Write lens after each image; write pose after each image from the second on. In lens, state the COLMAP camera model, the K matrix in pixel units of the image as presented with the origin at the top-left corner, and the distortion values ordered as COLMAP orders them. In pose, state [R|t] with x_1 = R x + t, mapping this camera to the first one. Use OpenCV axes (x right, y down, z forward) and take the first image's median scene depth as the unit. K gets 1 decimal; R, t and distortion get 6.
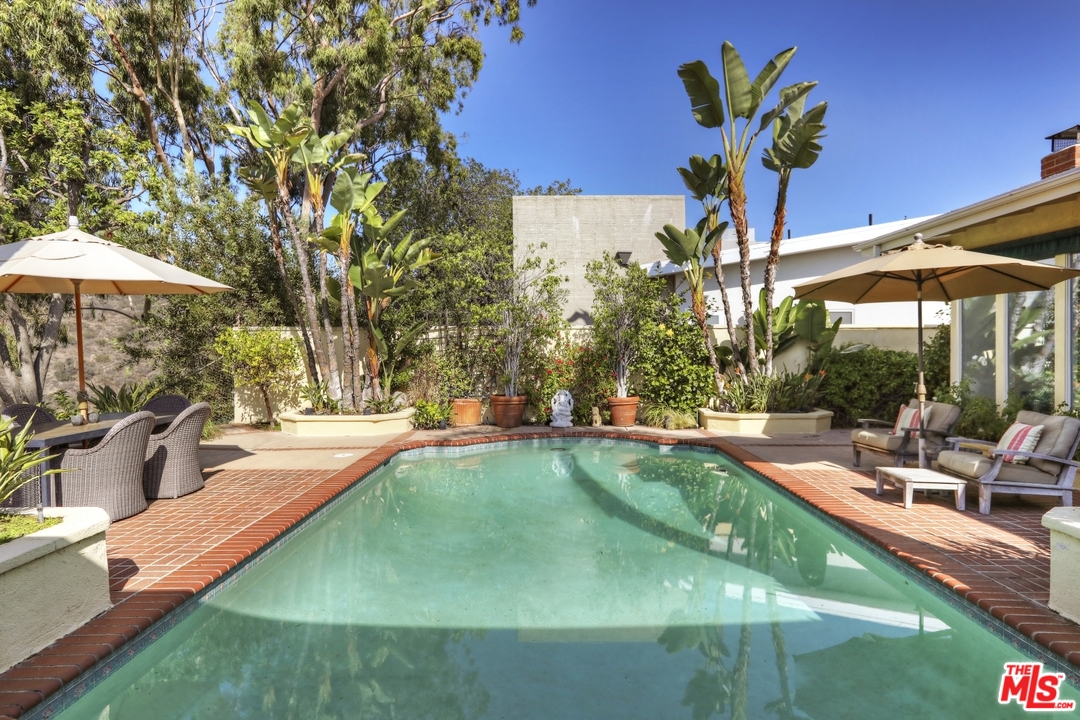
lens RADIAL K [[604.1, 0, 526.6], [0, 604.1, 359.0], [0, 0, 1]] dist [-0.025627, 0.002391]
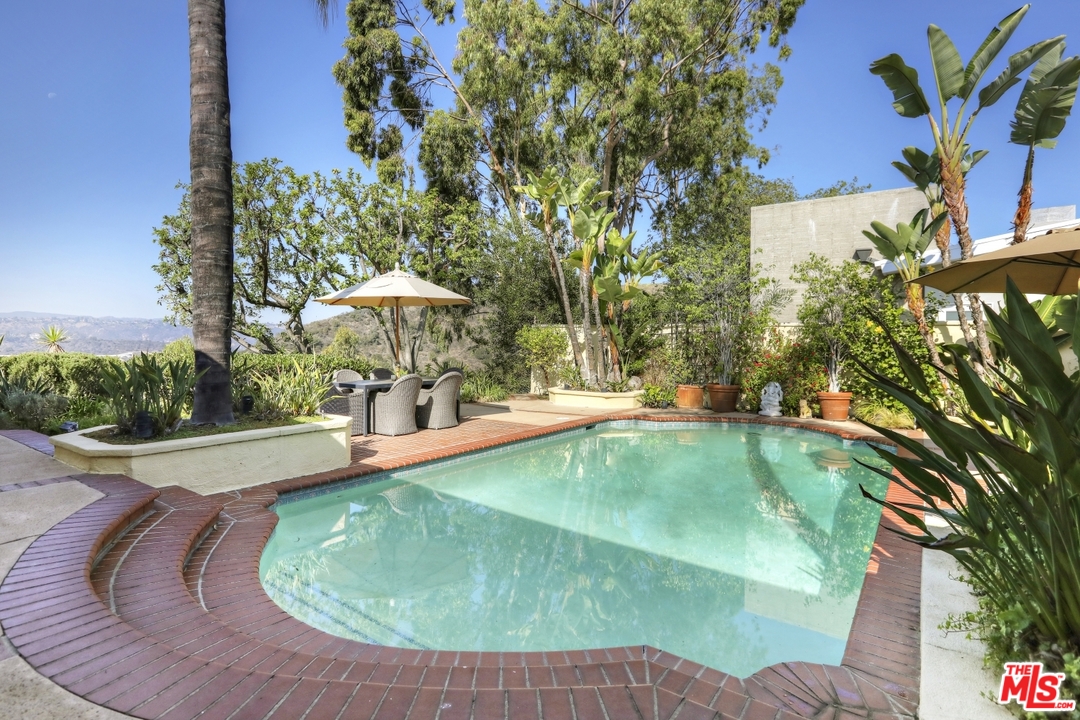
lens RADIAL K [[524.3, 0, 523.0], [0, 524.3, 346.3], [0, 0, 1]] dist [-0.050565, 0.023371]
pose [[0.822679, 0.018793, -0.568195, 0.229085], [-0.027018, 0.999617, -0.006057, 0.004866], [0.567864, 0.020334, 0.822871, -0.025011]]
